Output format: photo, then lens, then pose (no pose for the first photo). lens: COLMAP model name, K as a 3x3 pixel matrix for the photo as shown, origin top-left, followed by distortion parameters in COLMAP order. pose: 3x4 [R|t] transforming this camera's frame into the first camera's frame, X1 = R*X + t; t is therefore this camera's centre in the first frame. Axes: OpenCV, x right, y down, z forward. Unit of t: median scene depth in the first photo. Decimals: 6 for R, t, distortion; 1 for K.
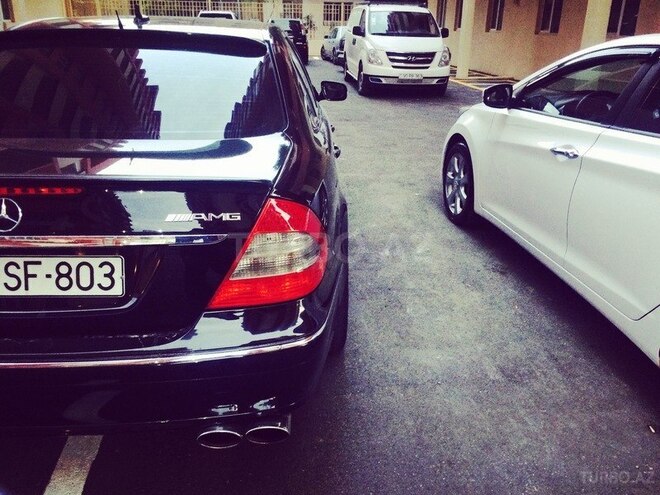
lens RADIAL K [[625.8, 0, 333.5], [0, 625.8, 264.4], [0, 0, 1]] dist [0.085809, -0.139357]
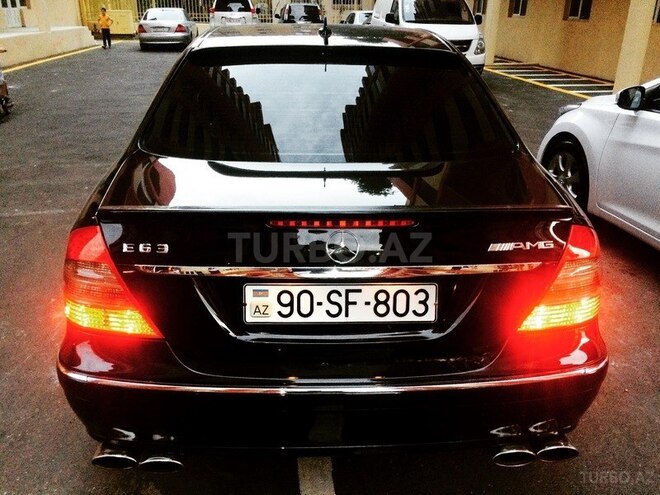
lens RADIAL K [[625.8, 0, 333.5], [0, 625.8, 264.4], [0, 0, 1]] dist [0.085809, -0.139357]
pose [[0.999983, -0.005327, 0.002491, -0.505131], [0.005265, 0.999685, 0.024523, -0.070427], [-0.002621, -0.024510, 0.999696, -0.026511]]
